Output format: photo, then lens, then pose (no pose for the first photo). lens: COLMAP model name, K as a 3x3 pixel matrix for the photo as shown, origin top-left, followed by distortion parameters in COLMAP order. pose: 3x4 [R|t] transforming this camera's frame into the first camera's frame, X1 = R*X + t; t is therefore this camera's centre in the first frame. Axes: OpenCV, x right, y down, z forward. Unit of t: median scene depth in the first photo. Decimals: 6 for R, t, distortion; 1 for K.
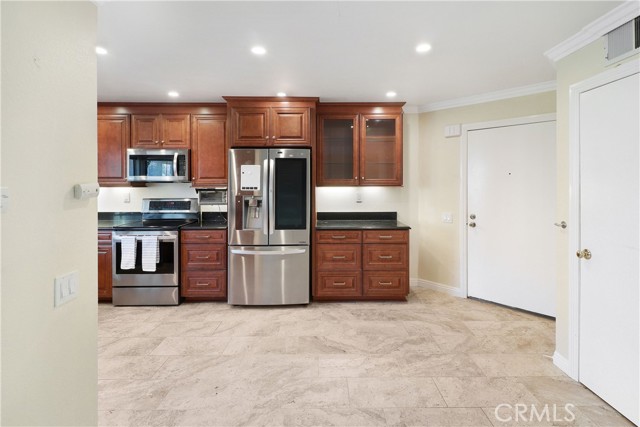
lens RADIAL K [[308.2, 0, 328.0], [0, 308.2, 184.0], [0, 0, 1]] dist [0.003666, -0.006599]
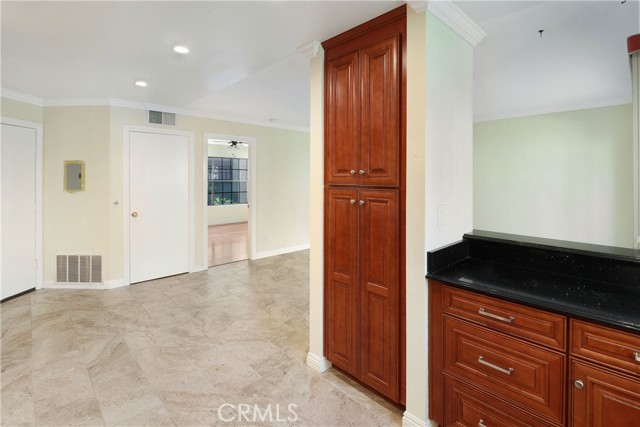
lens RADIAL K [[308.2, 0, 323.2], [0, 308.2, 178.8], [0, 0, 1]] dist [0.003666, -0.006599]
pose [[-0.688659, -0.000287, 0.725085, -0.843672], [0.004087, 0.999983, 0.004277, -0.004236], [-0.725074, 0.005909, -0.688646, 0.887719]]
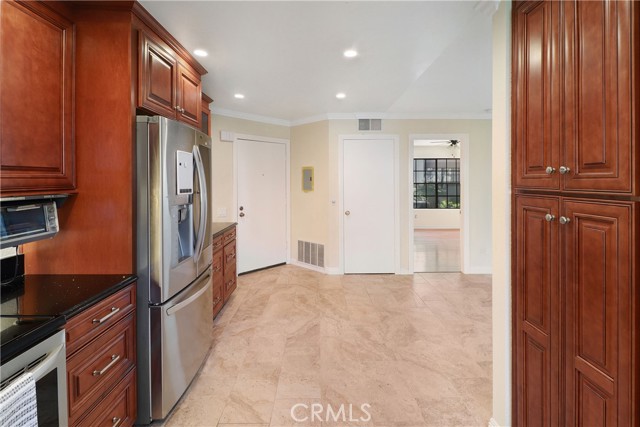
lens RADIAL K [[308.2, 0, 324.7], [0, 308.2, 181.0], [0, 0, 1]] dist [0.003666, -0.006599]
pose [[-0.019254, -0.000123, 0.999815, -0.818680], [0.007224, 0.999974, 0.000262, -0.003036], [-0.999789, 0.007228, -0.019253, 0.721820]]
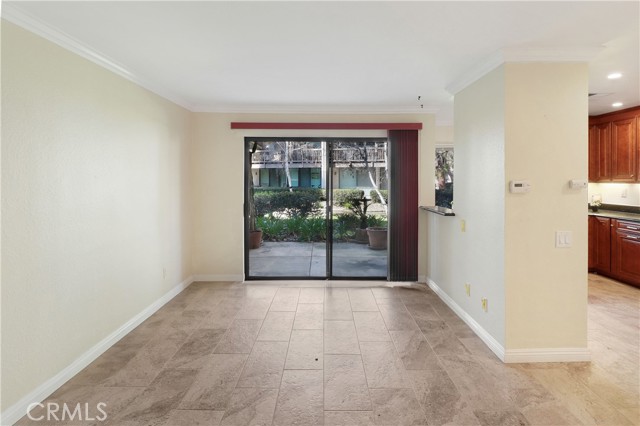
lens RADIAL K [[308.2, 0, 322.3], [0, 308.2, 175.6], [0, 0, 1]] dist [0.003666, -0.006599]
pose [[0.001085, -0.009625, -0.999953, 0.350743], [-0.008688, 0.999916, -0.009634, 0.001952], [0.999962, 0.008698, 0.001001, -0.145351]]
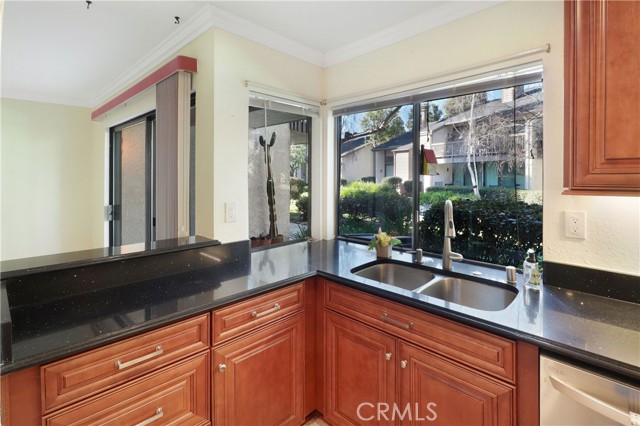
lens RADIAL K [[308.2, 0, 323.7], [0, 308.2, 173.5], [0, 0, 1]] dist [0.003666, -0.006599]
pose [[-0.687386, -0.003897, -0.726282, -0.609205], [-0.002519, 0.999992, -0.002982, -0.005814], [0.726288, -0.000220, -0.687390, 0.791670]]
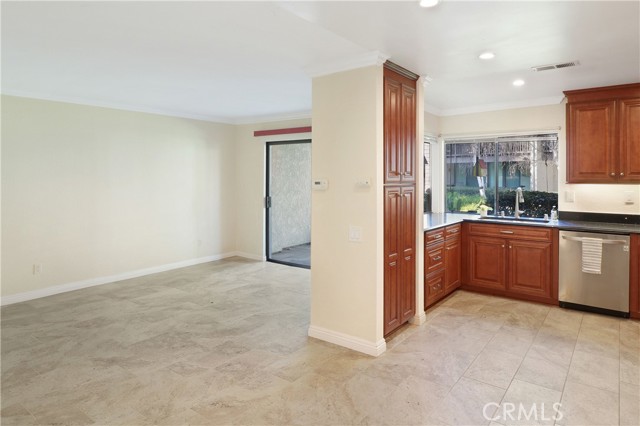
lens RADIAL K [[387.8, 0, 324.7], [0, 387.8, 176.5], [0, 0, 1]] dist [0.001652, -0.004675]
pose [[-0.603007, -0.000286, -0.797736, 0.436271], [-0.008329, 0.999948, 0.005937, -0.010046], [0.797692, 0.010224, -0.602978, 0.884577]]
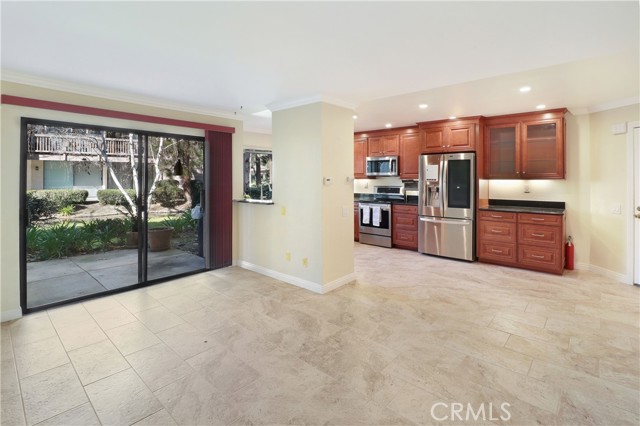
lens RADIAL K [[308.2, 0, 326.1], [0, 308.2, 182.6], [0, 0, 1]] dist [0.003666, -0.006599]
pose [[0.751775, 0.013474, -0.659282, 0.367851], [-0.004919, 0.999878, 0.014826, 0.006730], [0.659401, -0.007903, 0.751750, -0.520906]]
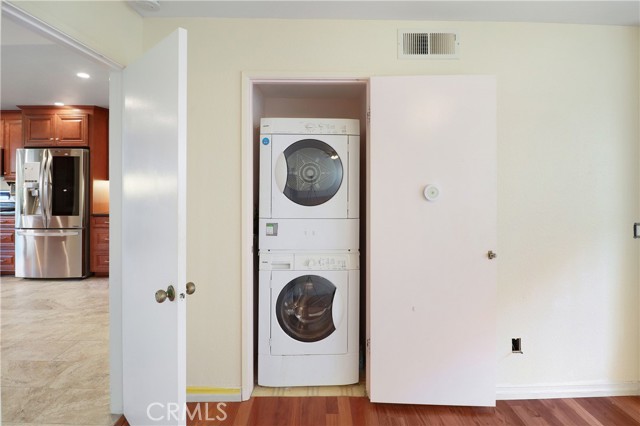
lens RADIAL K [[308.2, 0, 313.9], [0, 308.2, 182.6], [0, 0, 1]] dist [0.003666, -0.006599]
pose [[0.999824, 0.002343, -0.018614, 0.847879], [-0.002346, 0.999997, -0.000104, 0.016739], [0.018613, 0.000148, 0.999827, -0.181569]]
